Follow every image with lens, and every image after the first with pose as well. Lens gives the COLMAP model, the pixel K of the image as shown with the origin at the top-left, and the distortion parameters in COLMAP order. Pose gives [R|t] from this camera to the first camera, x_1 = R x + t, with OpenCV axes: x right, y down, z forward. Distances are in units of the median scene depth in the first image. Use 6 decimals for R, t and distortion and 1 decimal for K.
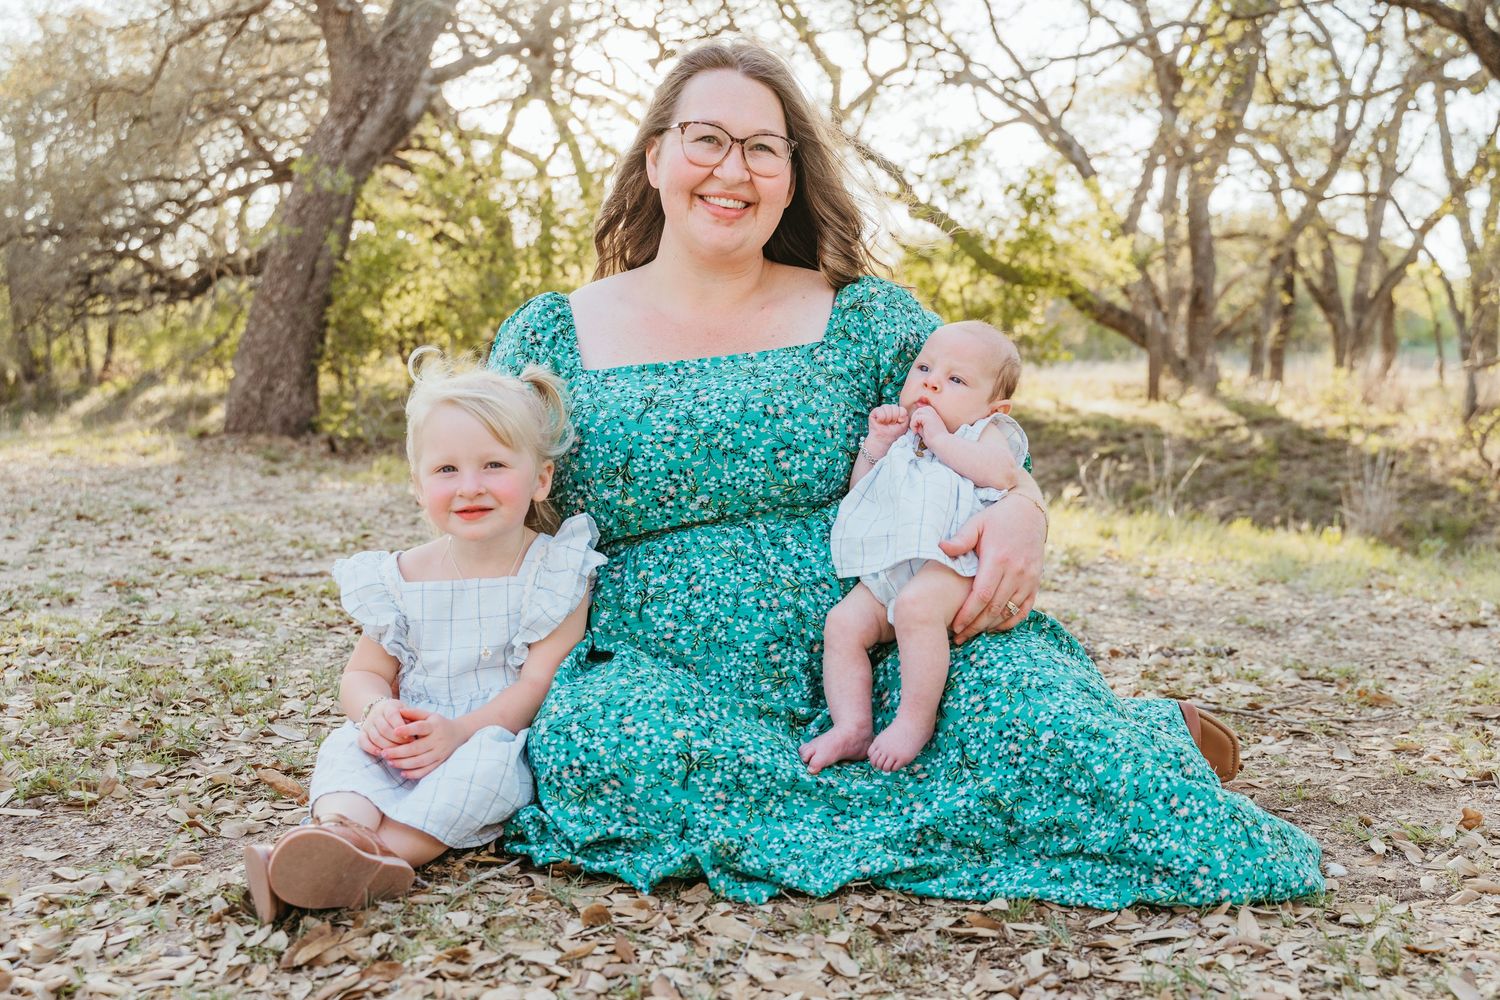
lens RADIAL K [[1661.9, 0, 769.6], [0, 1661.9, 570.5], [0, 0, 1]] dist [0.007365, -0.008344]
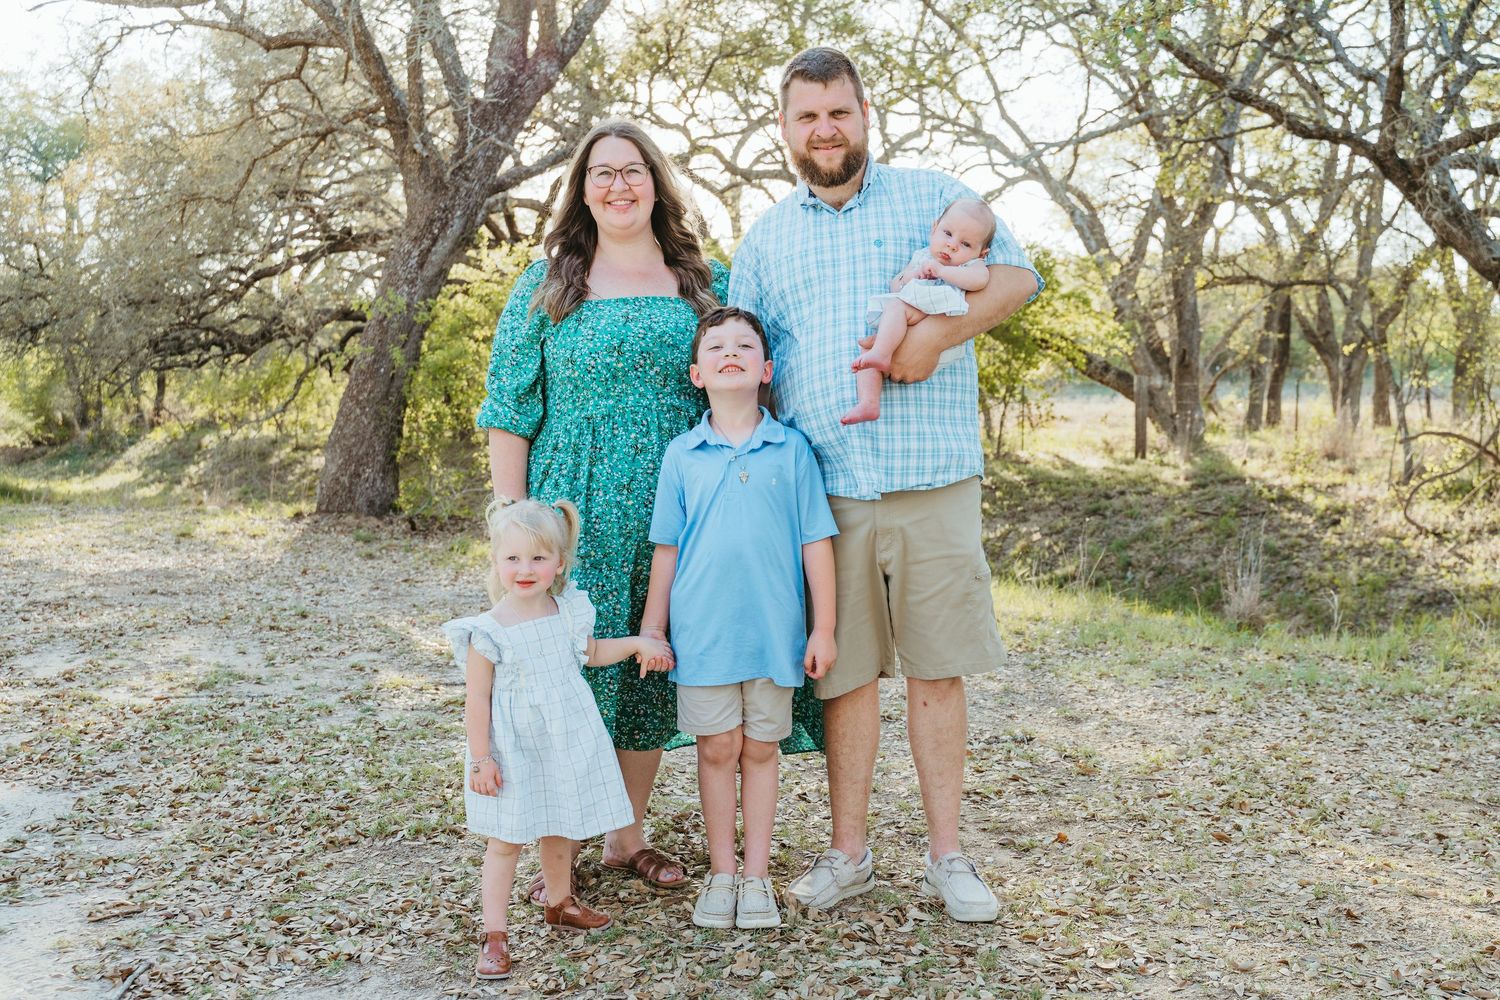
lens RADIAL K [[1660.5, 0, 847.4], [0, 1660.5, 567.5], [0, 0, 1]] dist [-0.002307, -0.003801]
pose [[0.999614, -0.010355, 0.025789, 0.008001], [0.010722, 0.999842, -0.014159, -0.018340], [-0.025639, 0.014430, 0.999567, -0.122221]]
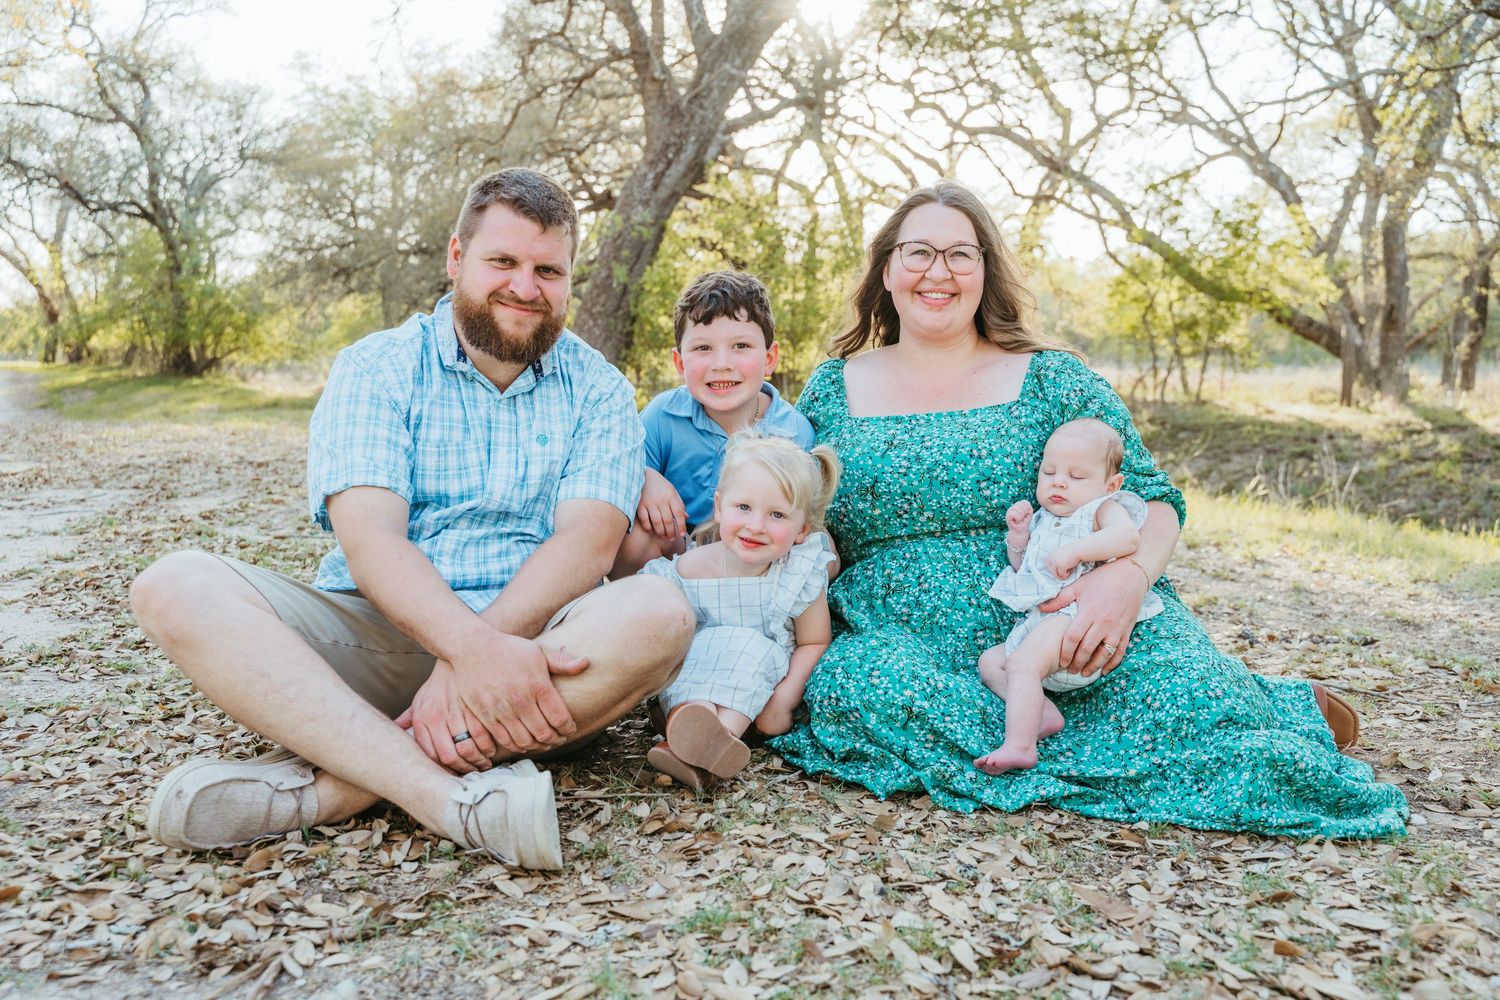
lens RADIAL K [[1430.4, 0, 750.0], [0, 1430.4, 500.0], [0, 0, 1]] dist [0.000086, -0.005529]
pose [[0.985035, 0.033777, -0.169010, 0.000623], [-0.038084, 0.999025, -0.022309, -0.002342], [0.168092, 0.028412, 0.985362, -0.018278]]
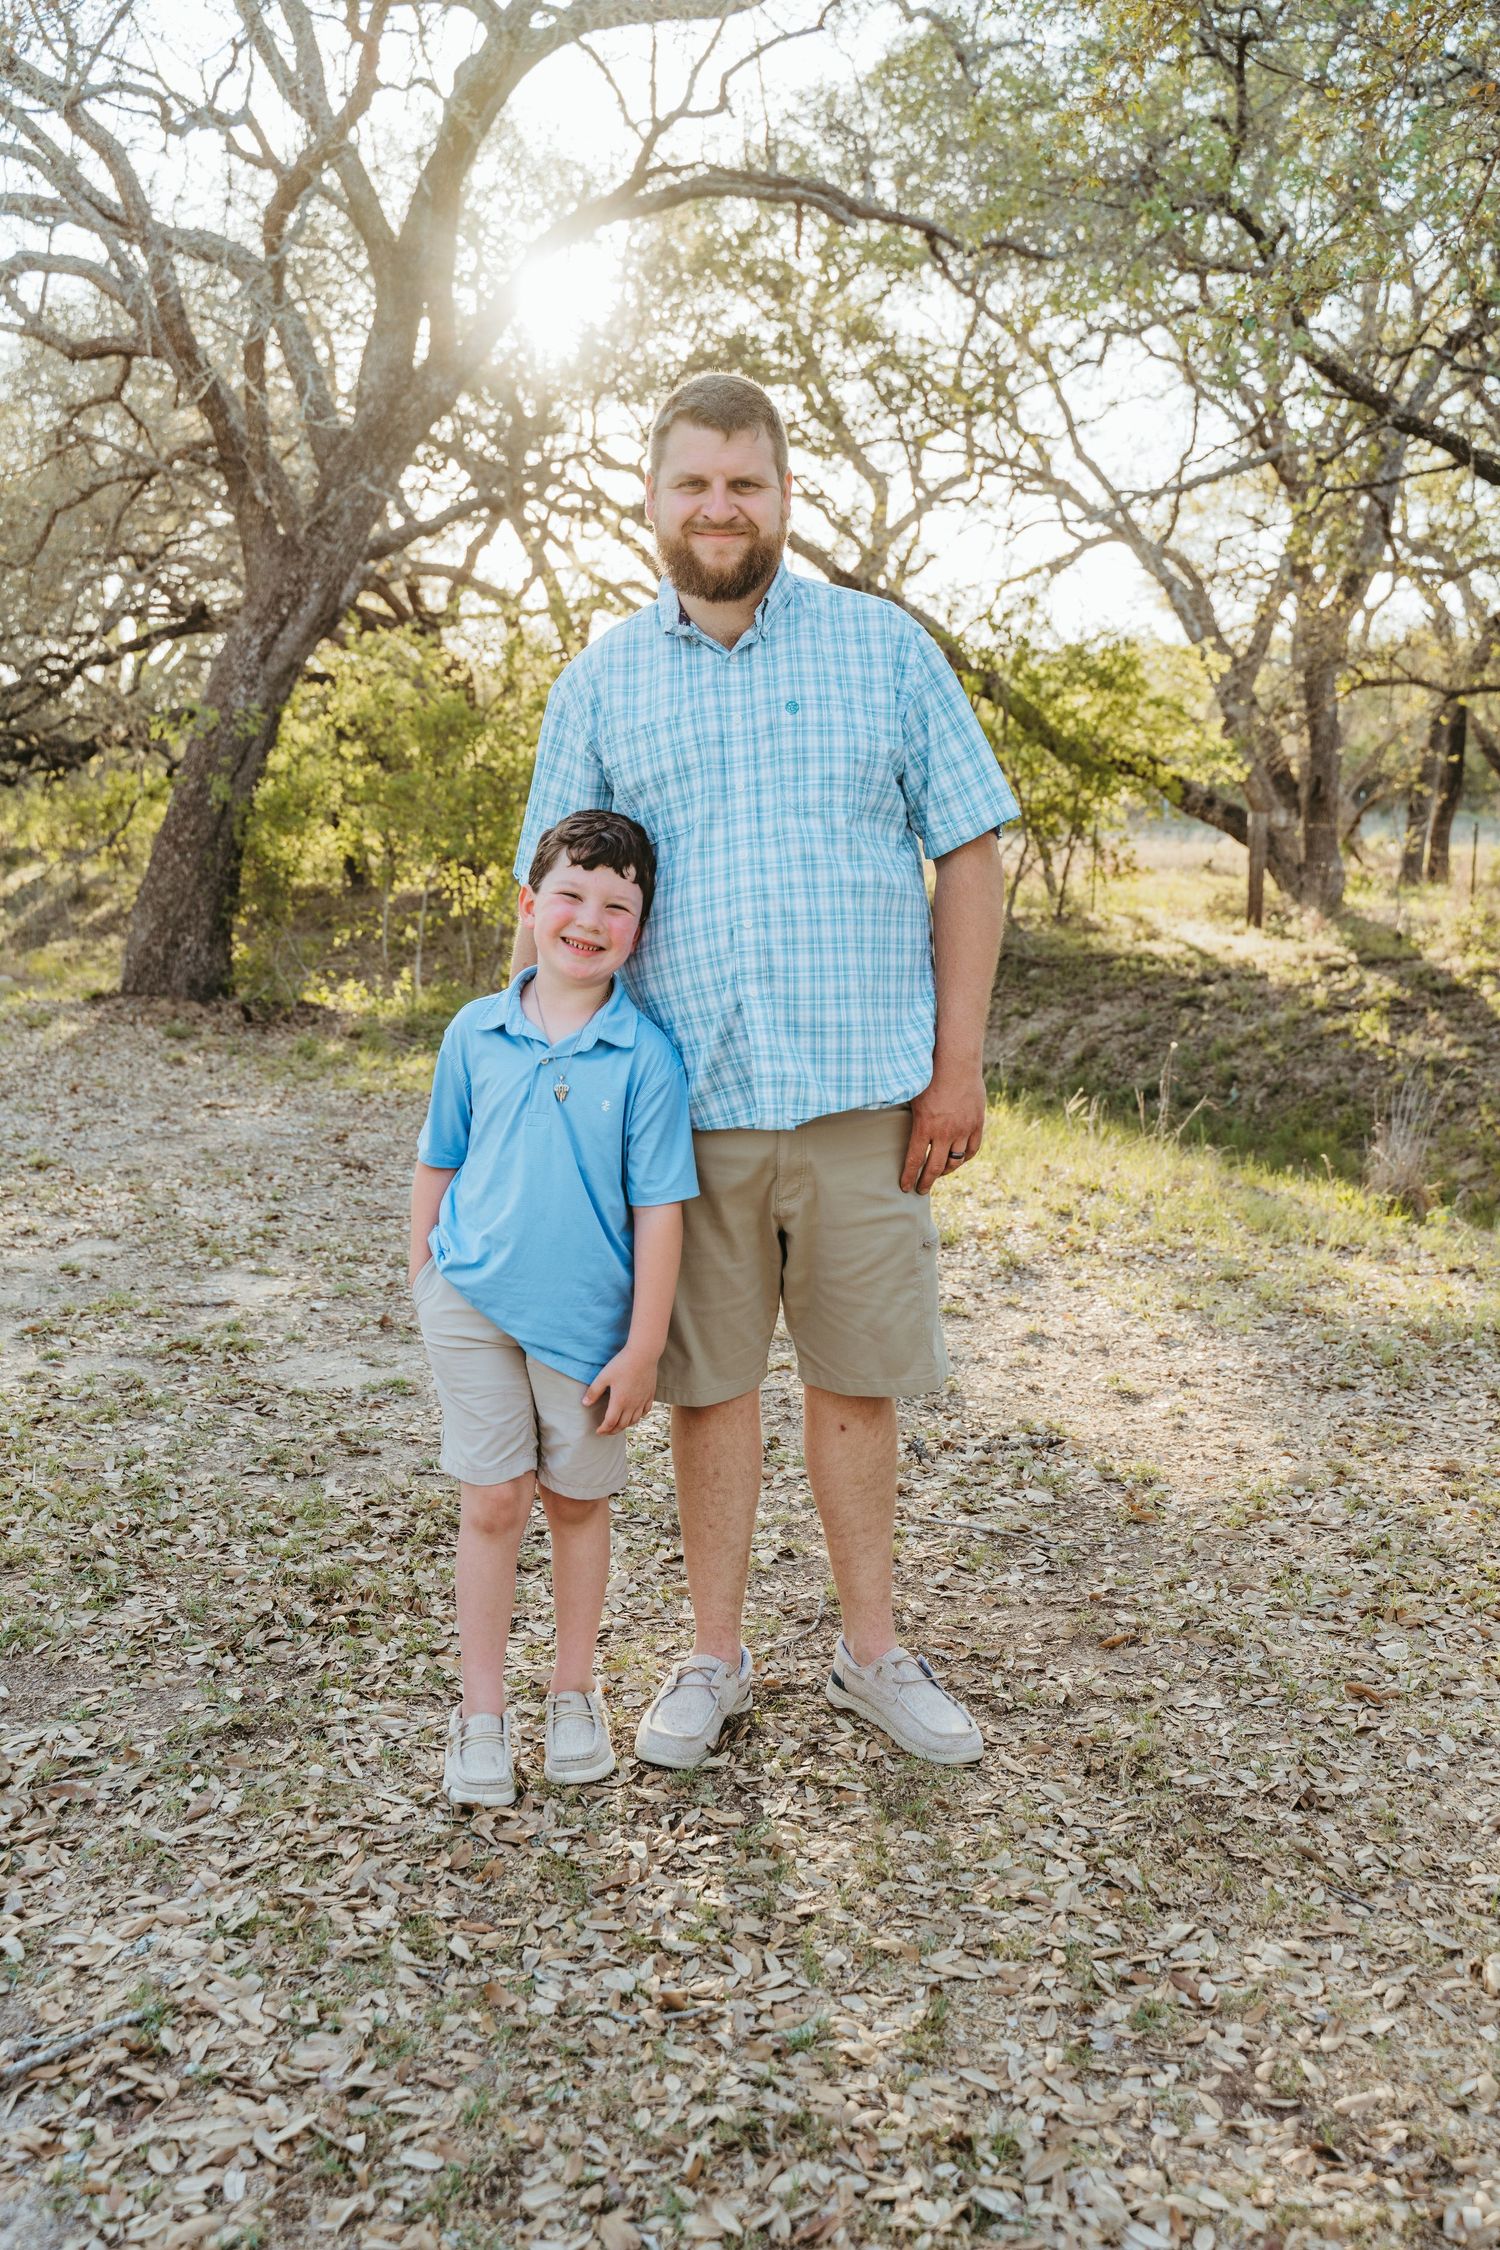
lens RADIAL K [[2145.6, 0, 744.5], [0, 2145.6, 1123.2], [0, 0, 1]] dist [0.000086, -0.005529]
pose [[0.999472, 0.007946, -0.031515, 0.020030], [-0.007251, 0.999729, 0.022112, -0.032655], [0.031683, -0.021872, 0.999259, -0.068737]]
